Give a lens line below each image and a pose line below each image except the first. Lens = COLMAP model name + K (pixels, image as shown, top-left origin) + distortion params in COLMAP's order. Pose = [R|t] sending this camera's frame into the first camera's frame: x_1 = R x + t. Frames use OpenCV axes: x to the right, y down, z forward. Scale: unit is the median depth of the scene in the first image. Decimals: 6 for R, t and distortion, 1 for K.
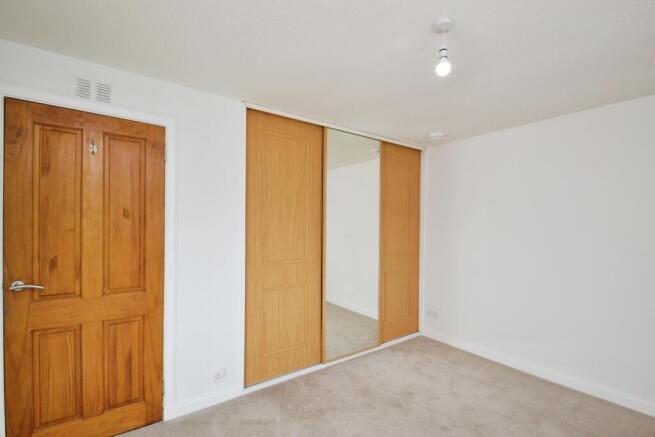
lens RADIAL K [[296.8, 0, 321.8], [0, 296.8, 221.9], [0, 0, 1]] dist [-0.001144, -0.000304]
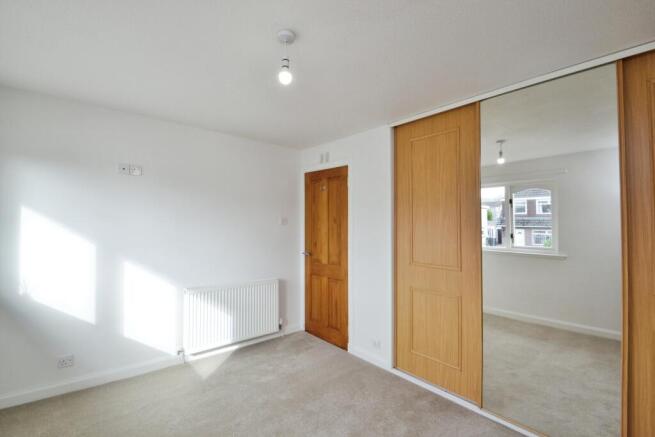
lens RADIAL K [[296.8, 0, 321.8], [0, 296.8, 221.9], [0, 0, 1]] dist [-0.001144, -0.000304]
pose [[0.076296, -0.019610, -0.996892, 1.040267], [-0.000435, 0.999806, -0.019701, 0.014950], [0.997085, 0.001937, 0.076272, 0.741043]]
